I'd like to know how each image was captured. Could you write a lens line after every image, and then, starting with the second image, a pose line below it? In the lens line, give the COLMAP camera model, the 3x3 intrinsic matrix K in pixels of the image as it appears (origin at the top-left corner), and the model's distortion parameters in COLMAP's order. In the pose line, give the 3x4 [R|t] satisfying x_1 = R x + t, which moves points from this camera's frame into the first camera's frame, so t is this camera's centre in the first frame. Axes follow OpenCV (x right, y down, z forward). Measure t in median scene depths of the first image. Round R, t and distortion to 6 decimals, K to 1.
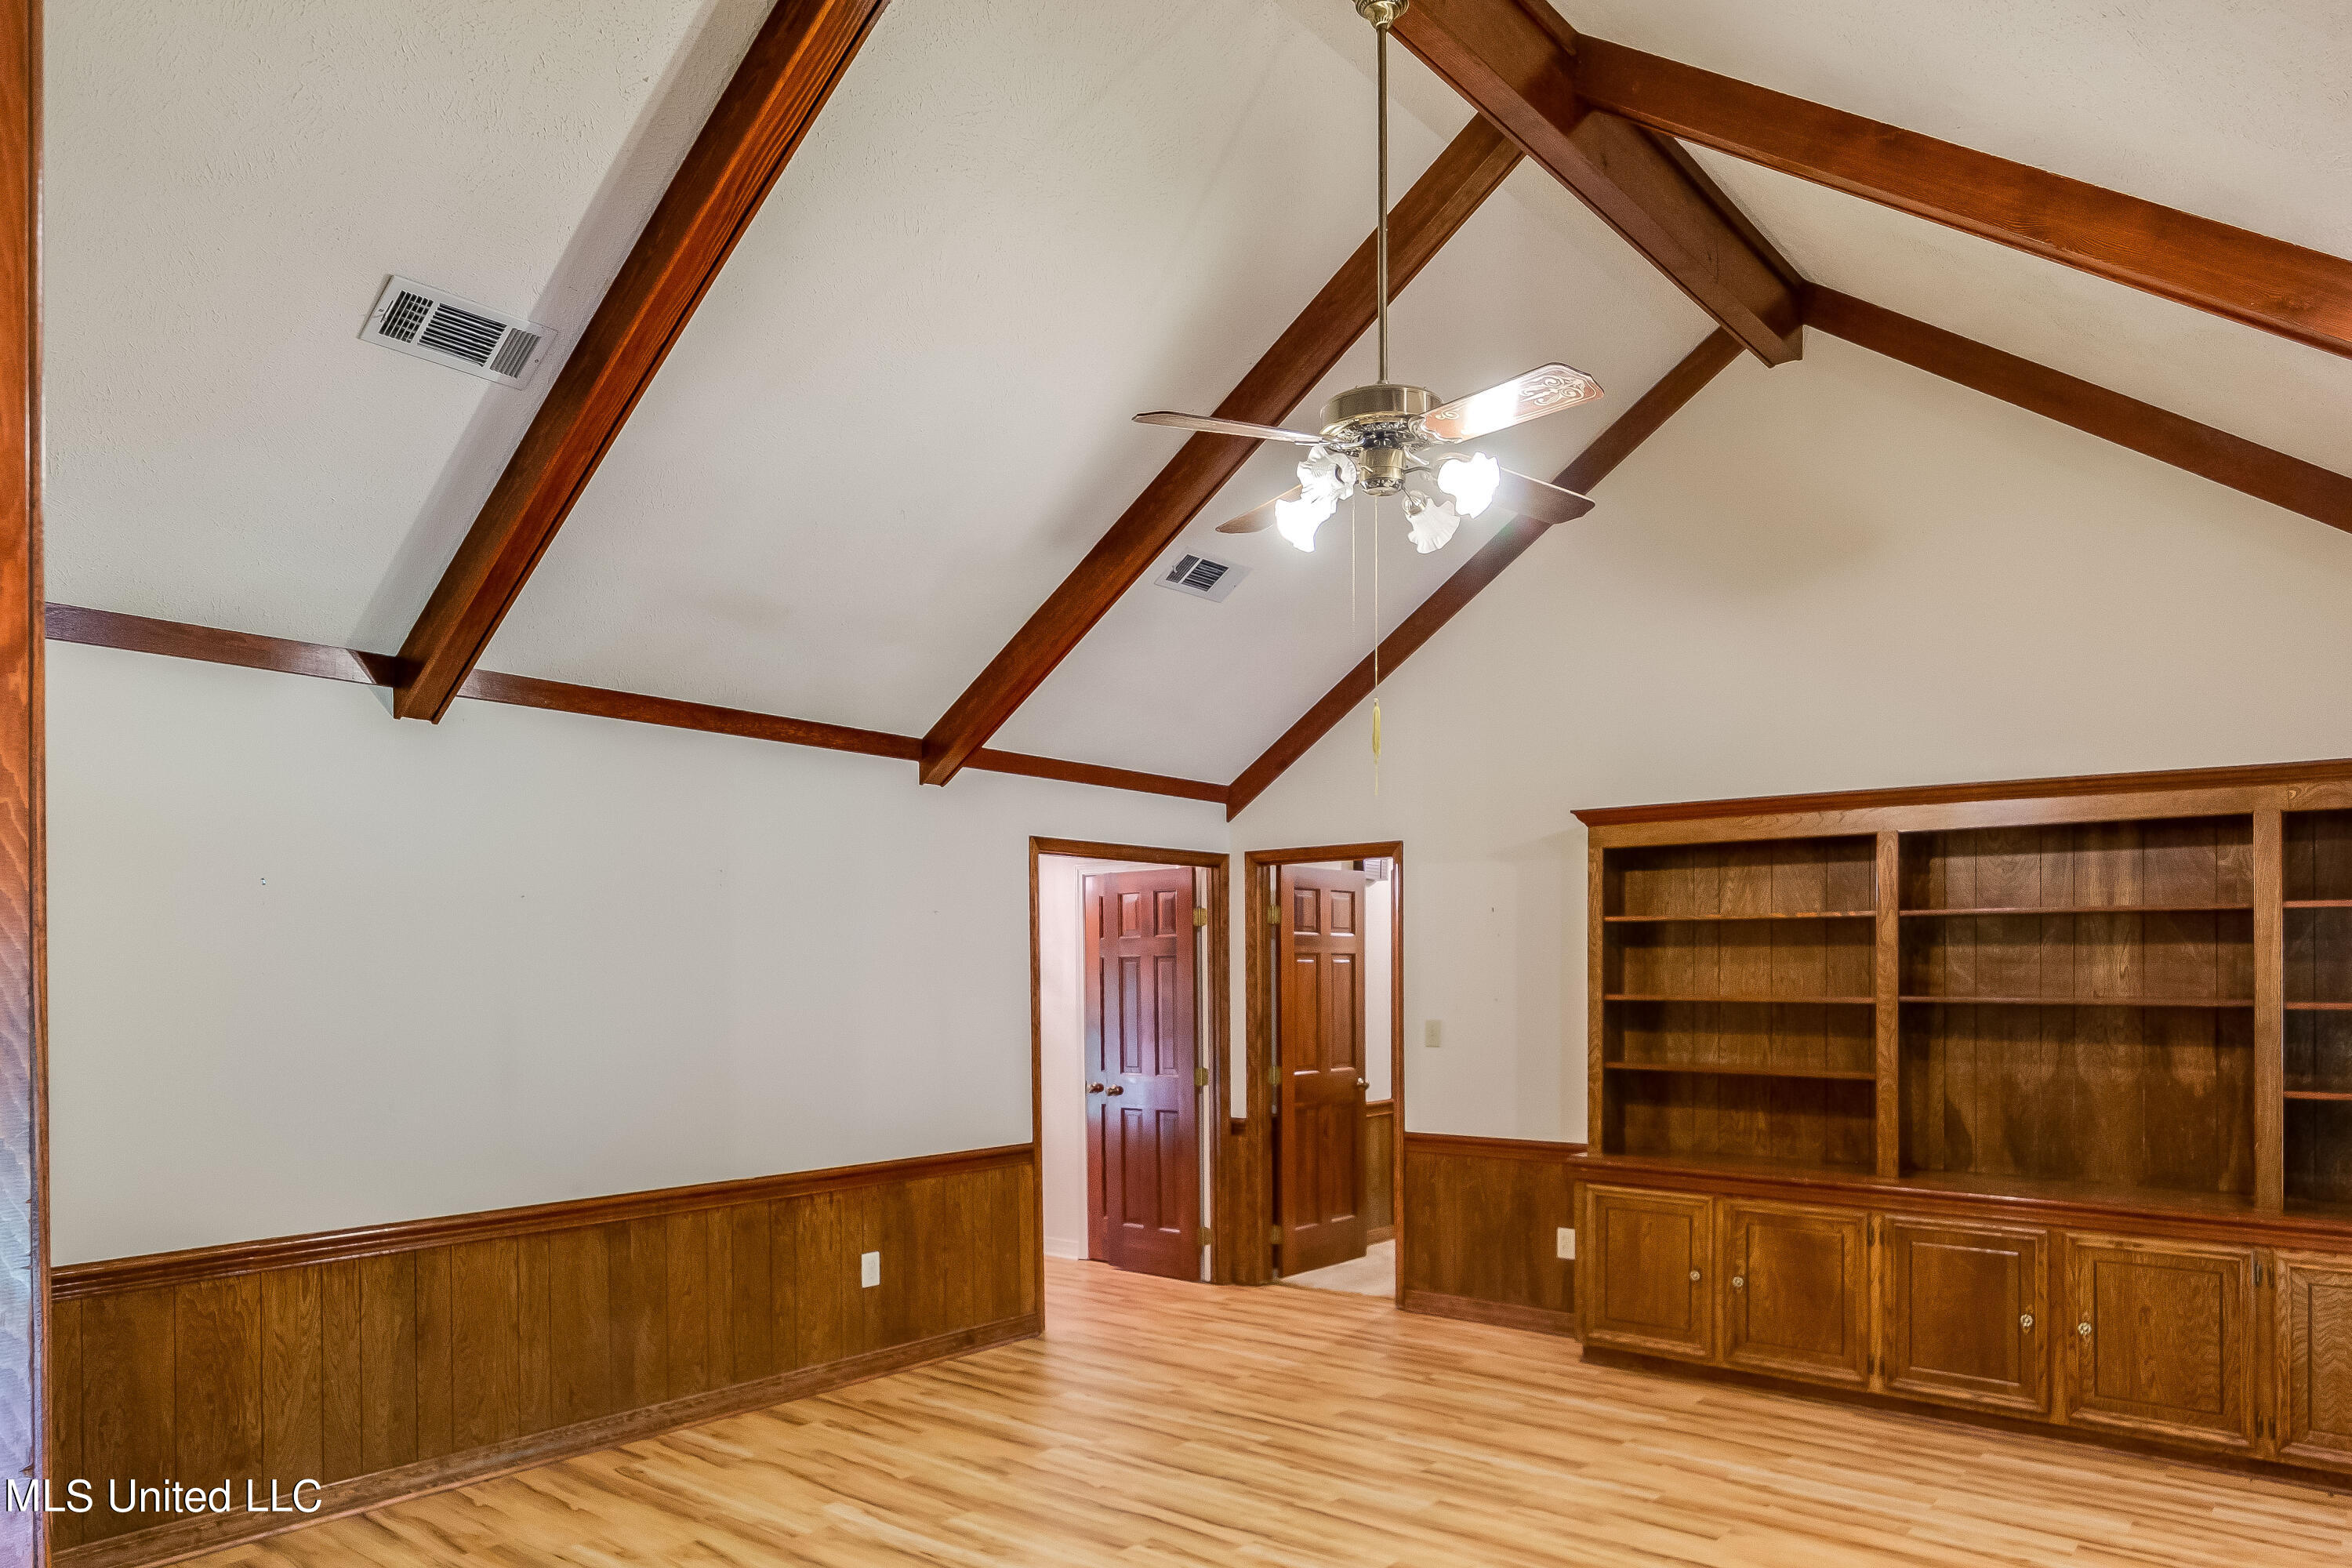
lens RADIAL K [[1510.4, 0, 1208.8], [0, 1510.4, 960.8], [0, 0, 1]] dist [-0.003616, -0.001813]
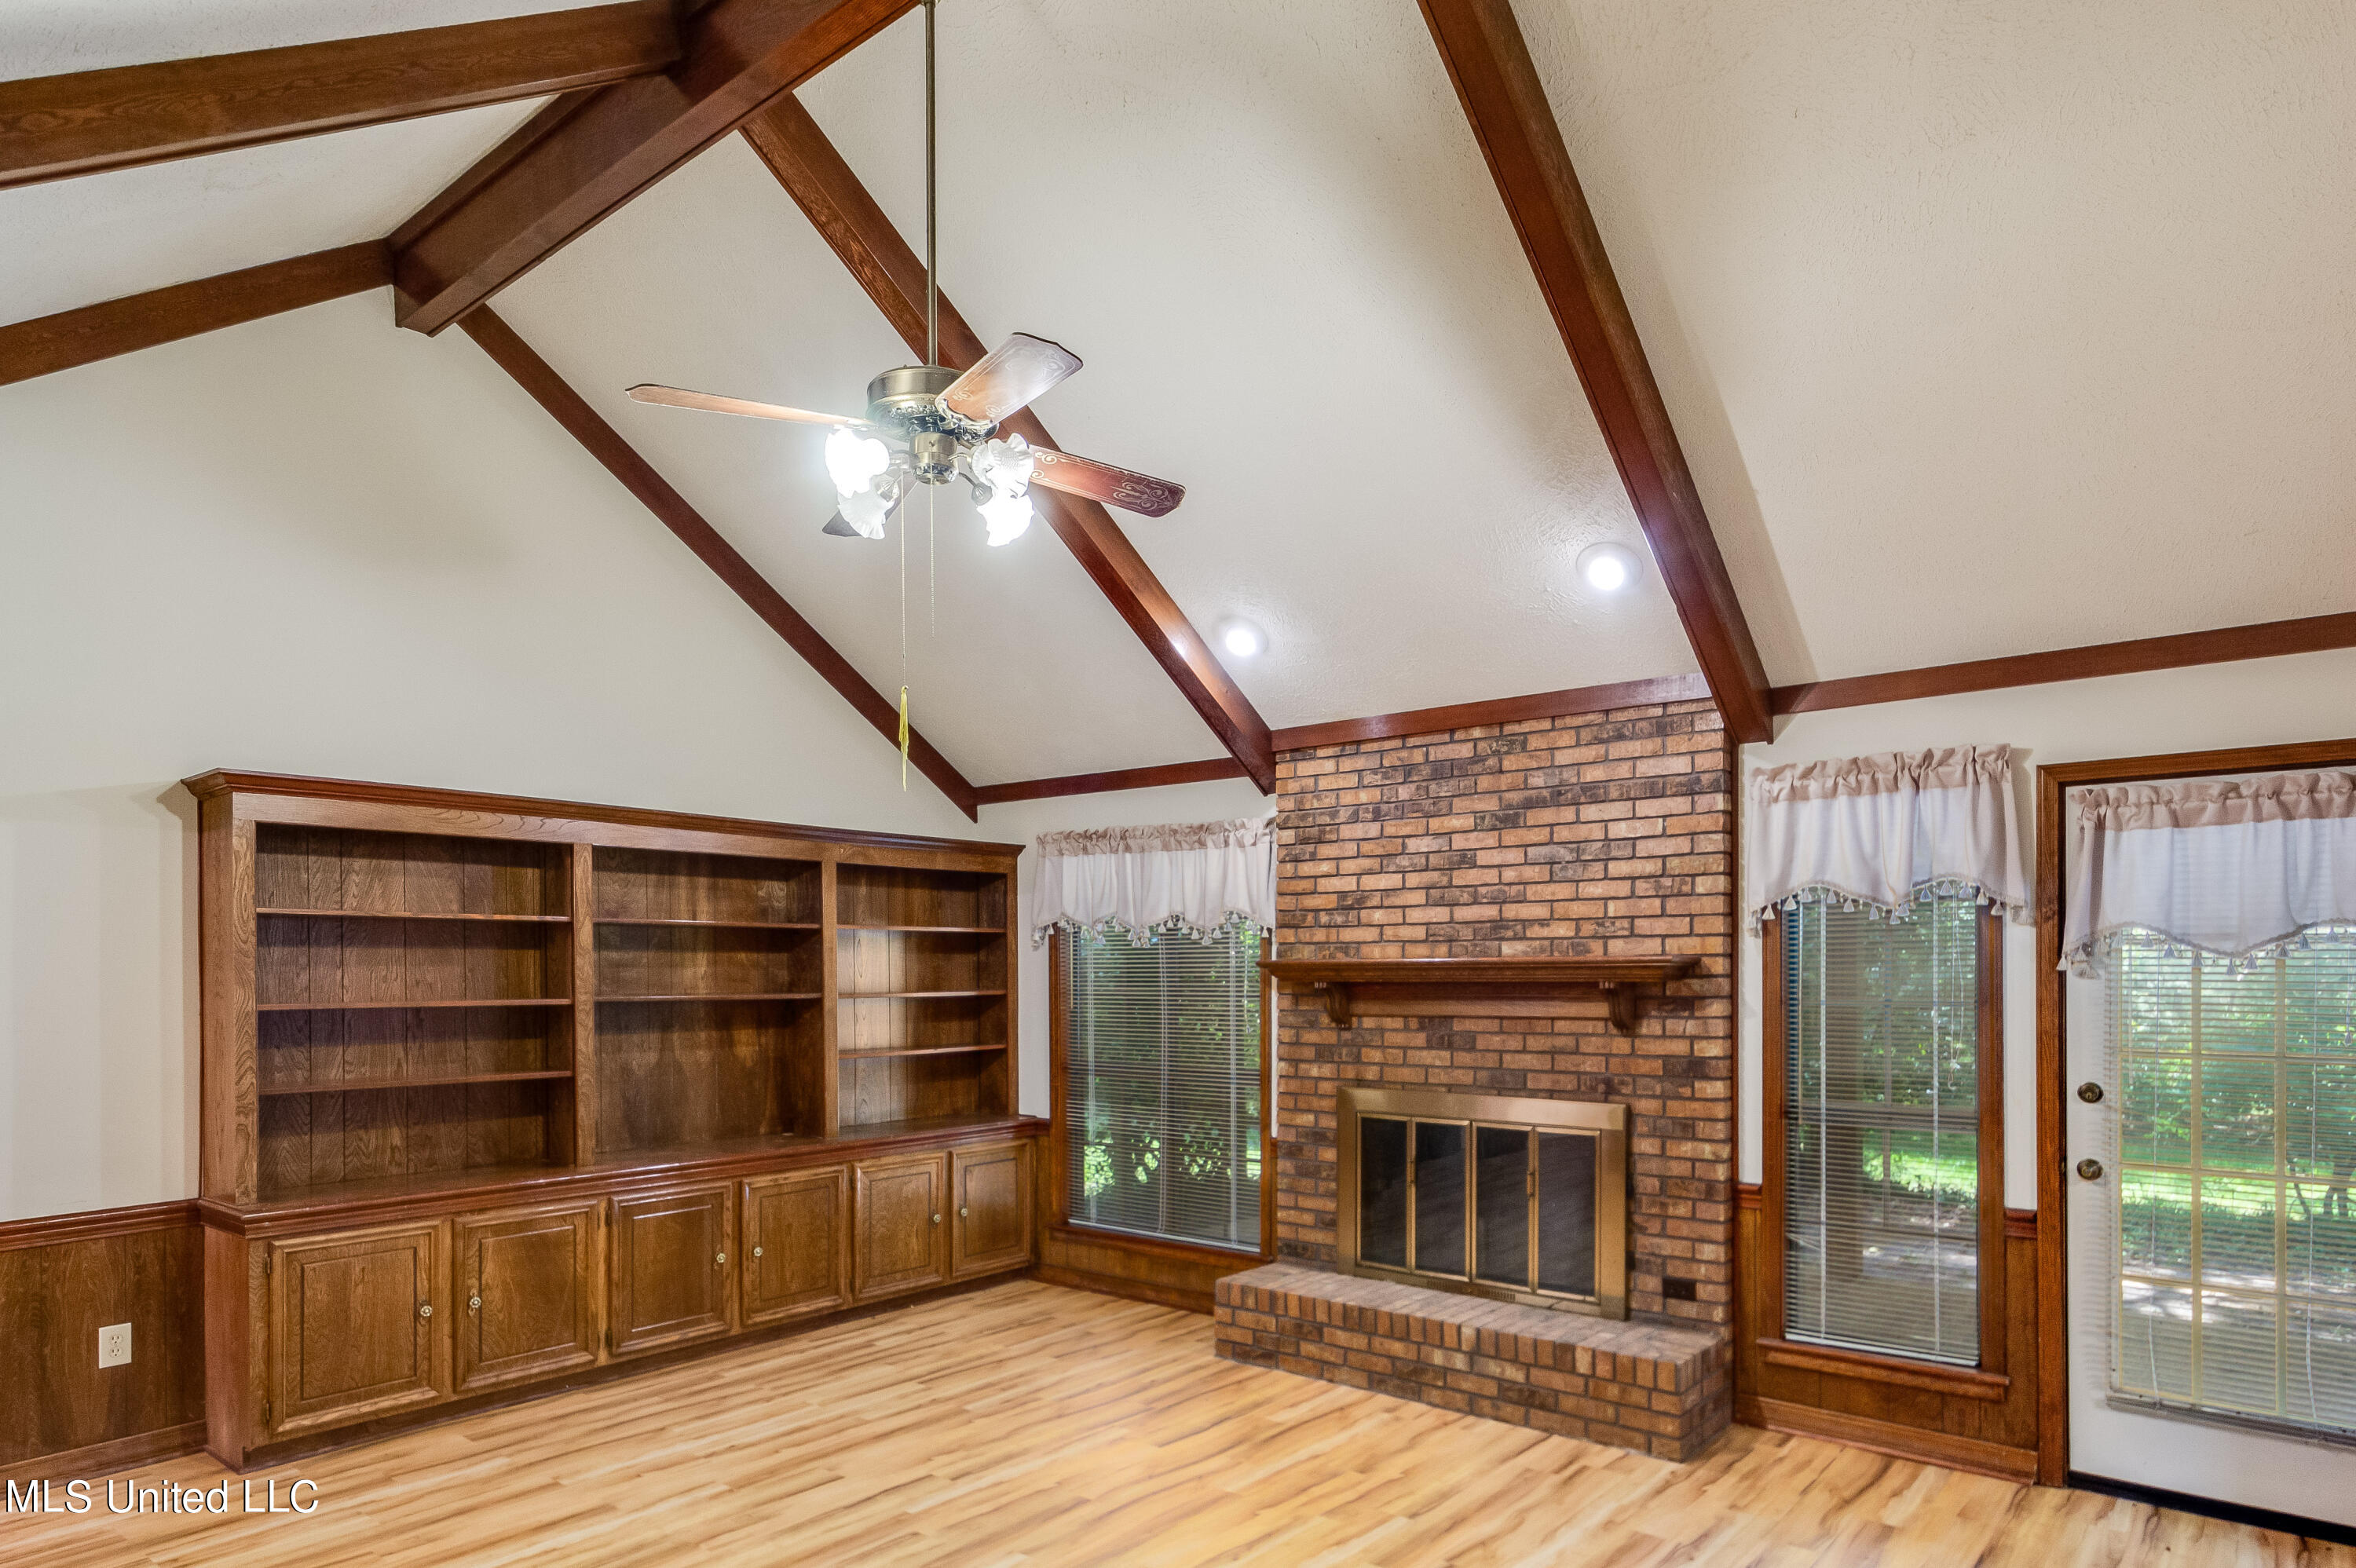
lens RADIAL K [[1355.0, 0, 1217.4], [0, 1355.0, 973.4], [0, 0, 1]] dist [0.000319, 0.001770]
pose [[-0.015227, -0.000010, 0.999884, -0.532741], [-0.000640, 1.000000, 0.000001, 0.006585], [-0.999884, -0.000640, -0.015227, 0.577853]]
